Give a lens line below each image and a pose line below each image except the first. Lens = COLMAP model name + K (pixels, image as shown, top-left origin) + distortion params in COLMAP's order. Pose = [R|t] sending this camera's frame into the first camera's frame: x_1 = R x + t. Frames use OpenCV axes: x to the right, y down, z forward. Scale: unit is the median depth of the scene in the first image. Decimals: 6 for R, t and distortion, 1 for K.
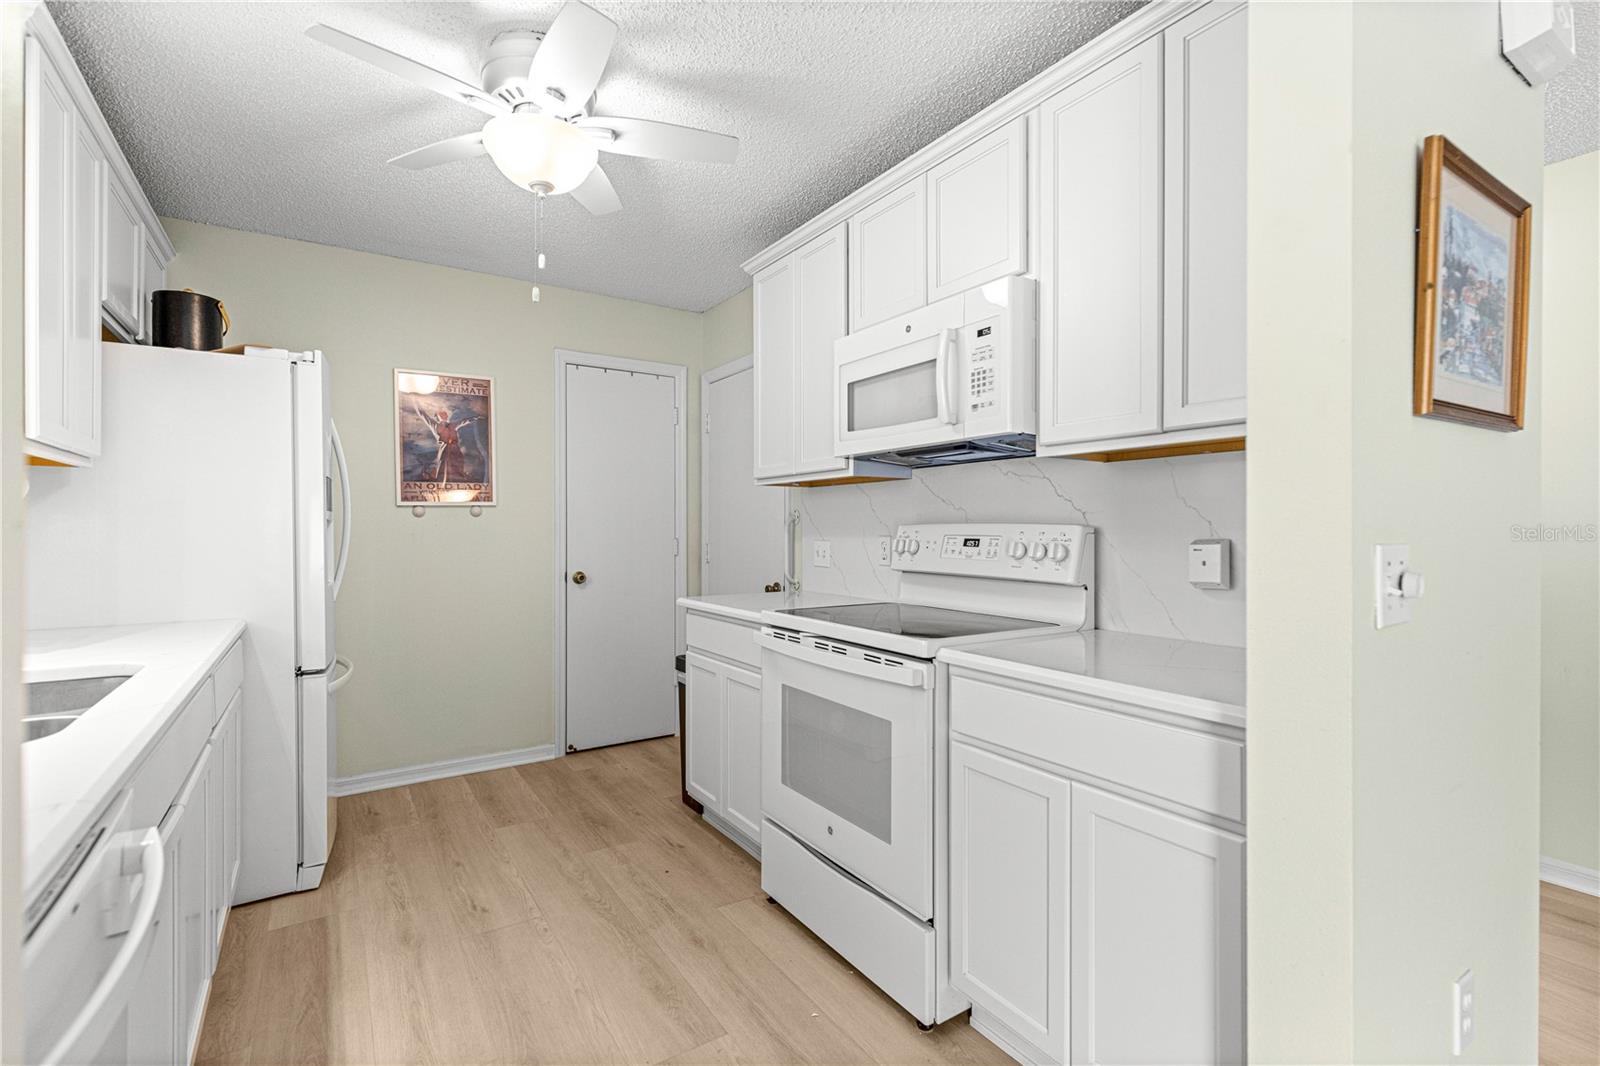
lens RADIAL K [[721.7, 0, 795.1], [0, 721.7, 531.6], [0, 0, 1]] dist [0.005992, -0.000788]
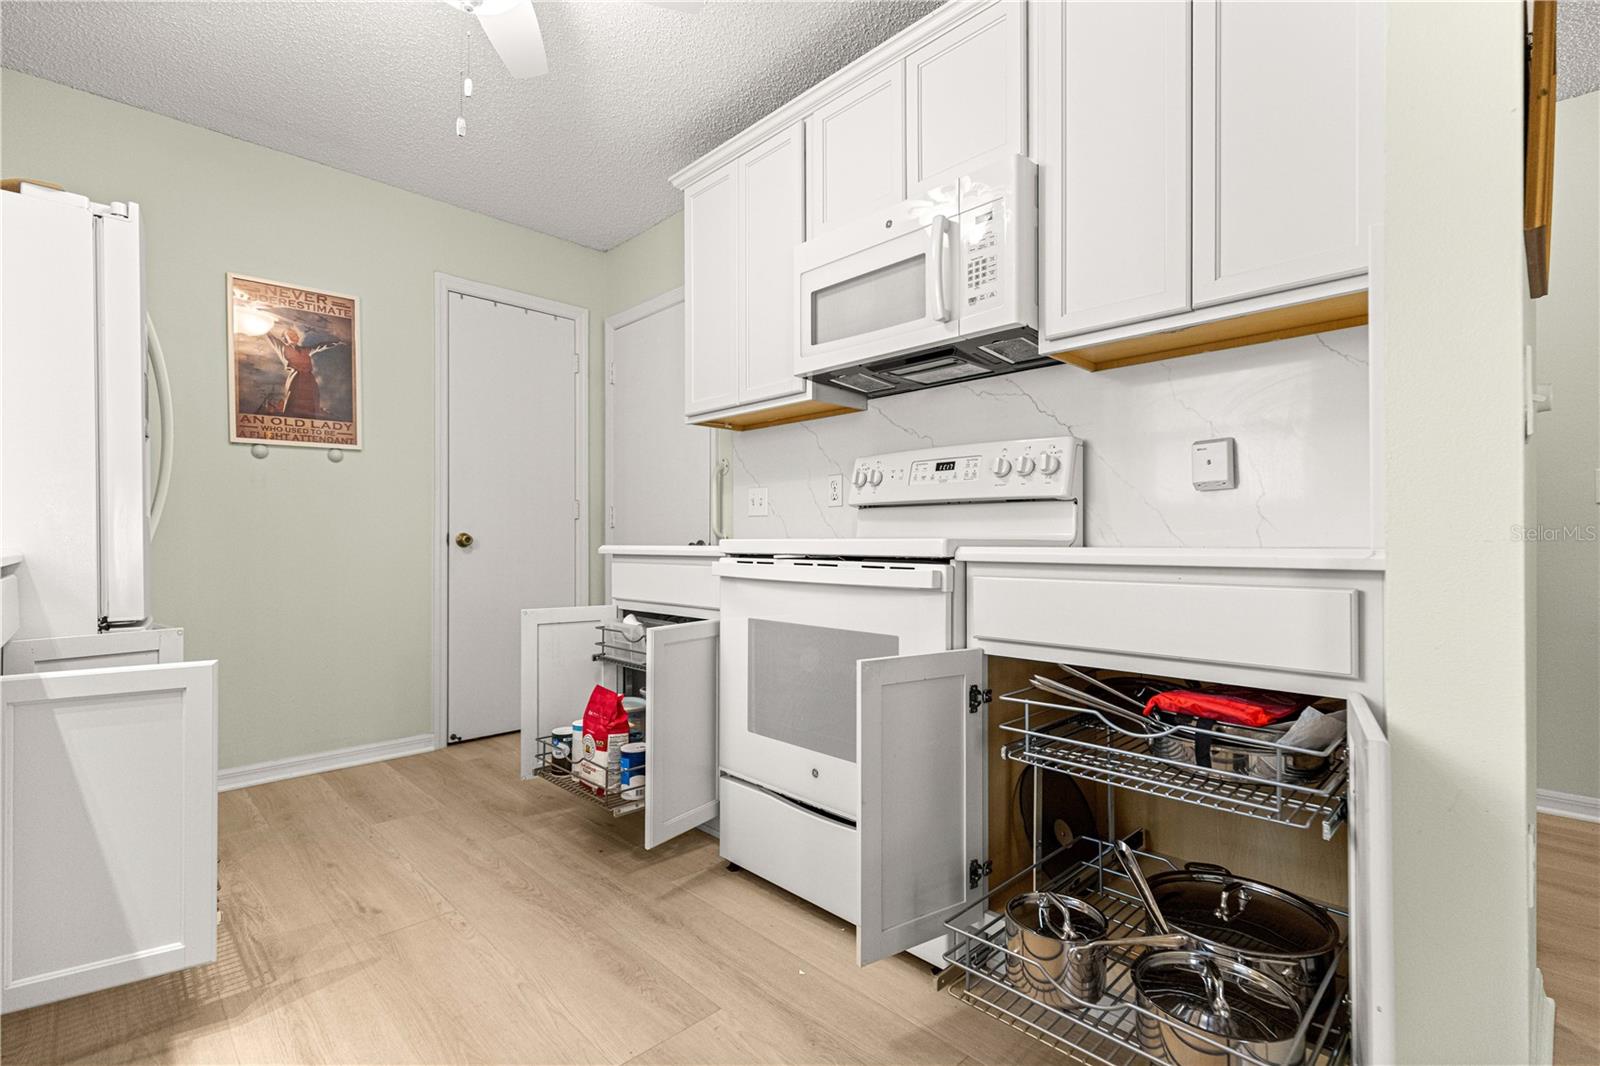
lens RADIAL K [[726.3, 0, 799.7], [0, 726.3, 540.7], [0, 0, 1]] dist [0.003215, 0.000063]
pose [[0.980770, -0.000793, 0.195167, -0.117364], [0.001742, 0.999987, -0.004692, 0.109082], [-0.195161, 0.004942, 0.980759, 0.107235]]
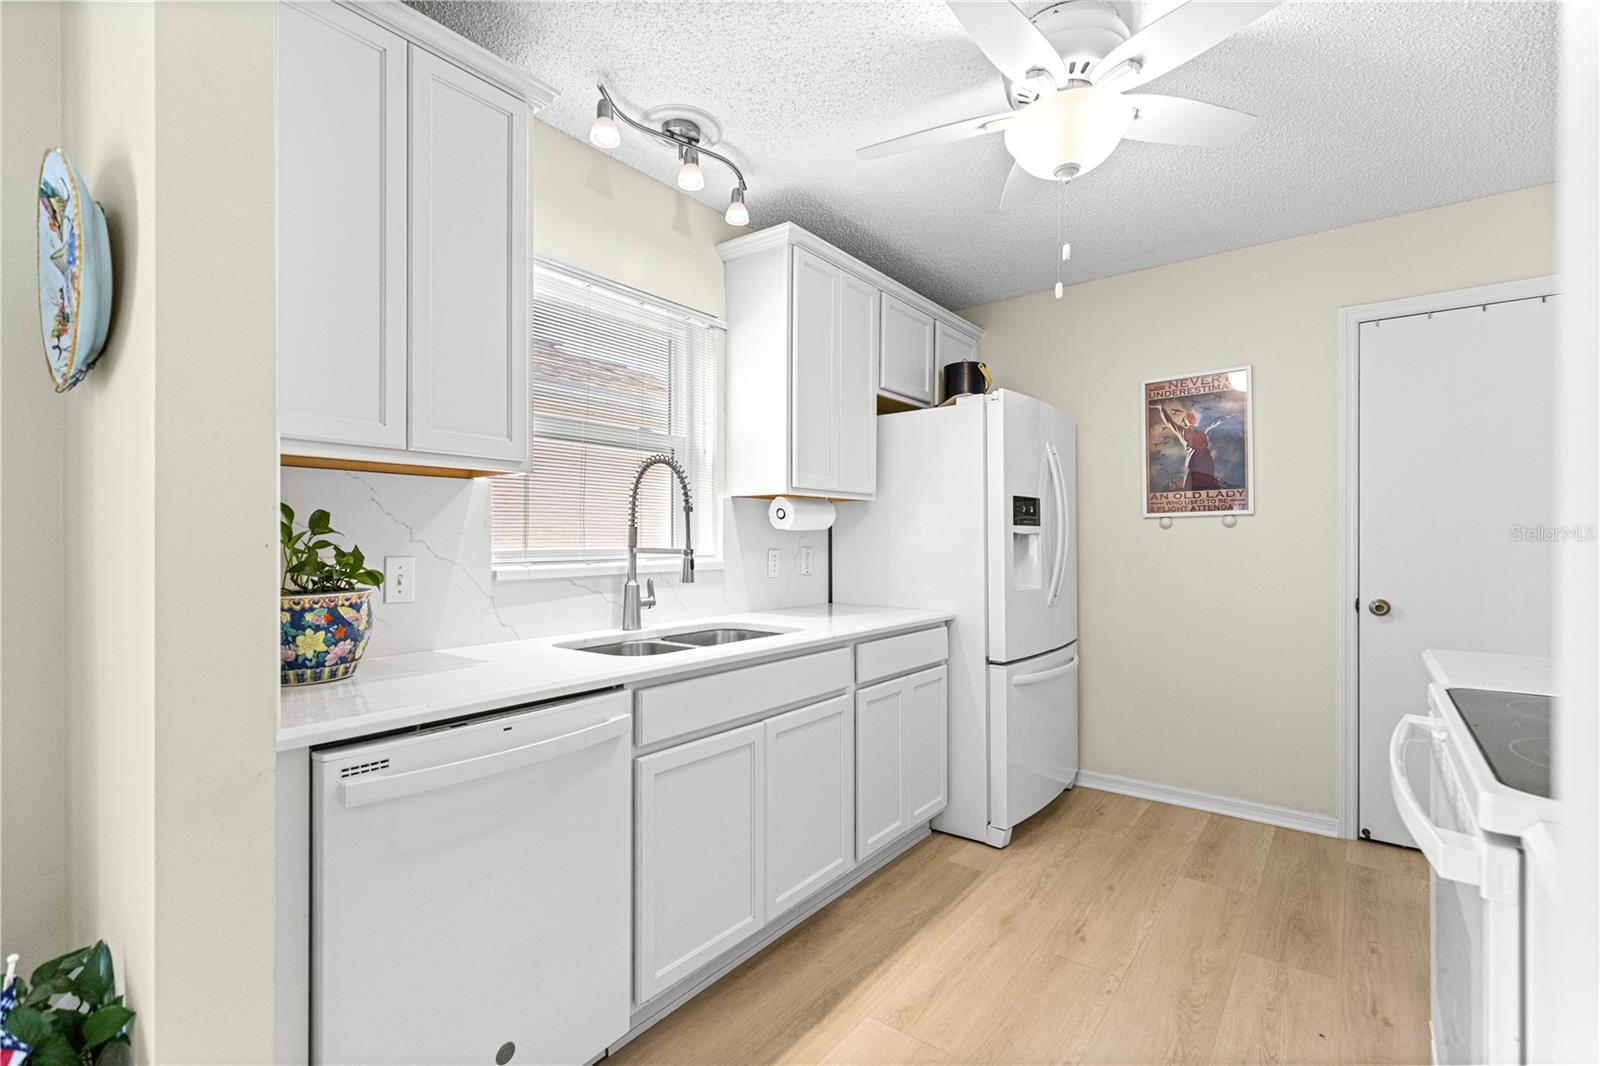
lens RADIAL K [[719.7, 0, 789.1], [0, 719.7, 543.0], [0, 0, 1]] dist [0.003545, -0.000135]
pose [[0.320332, 0.006607, -0.947282, 0.324444], [-0.004144, 0.999976, 0.005573, -0.006133], [0.947296, 0.002140, 0.320352, 0.299119]]
